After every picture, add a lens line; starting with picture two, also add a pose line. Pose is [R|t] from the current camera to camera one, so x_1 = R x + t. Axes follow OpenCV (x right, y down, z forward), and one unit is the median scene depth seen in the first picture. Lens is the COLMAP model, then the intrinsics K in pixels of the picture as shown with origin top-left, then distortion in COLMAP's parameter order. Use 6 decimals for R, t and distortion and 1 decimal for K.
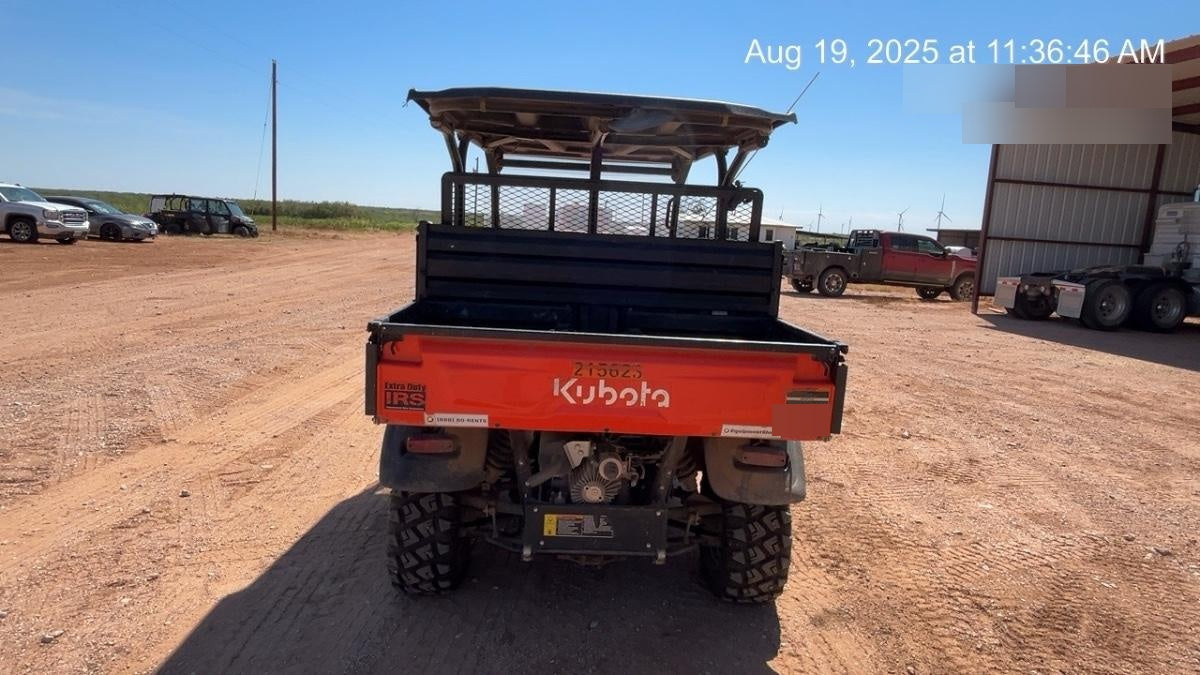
lens RADIAL K [[704.9, 0, 597.6], [0, 704.9, 329.2], [0, 0, 1]] dist [0.001118, 0.000387]
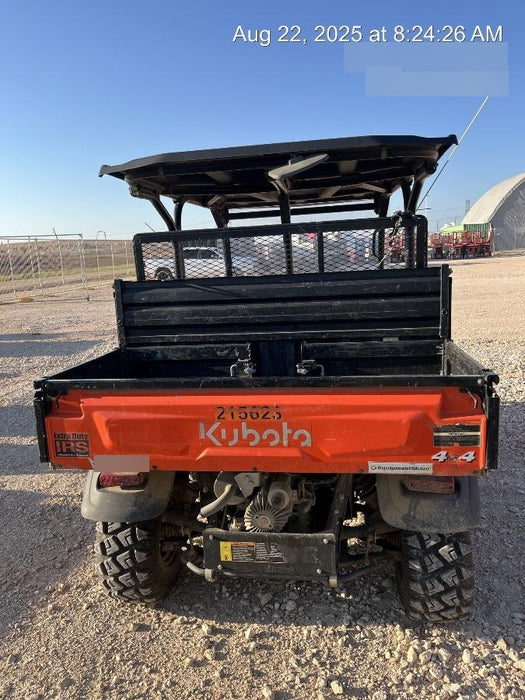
lens RADIAL K [[533.1, 0, 262.5], [0, 533.1, 350.0], [0, 0, 1]] dist [0.034324, -0.001283]
pose [[0.974436, -0.066973, -0.214451, 0.183137], [0.072154, 0.997258, 0.016413, -0.039483], [0.212764, -0.031467, 0.976597, 0.216056]]
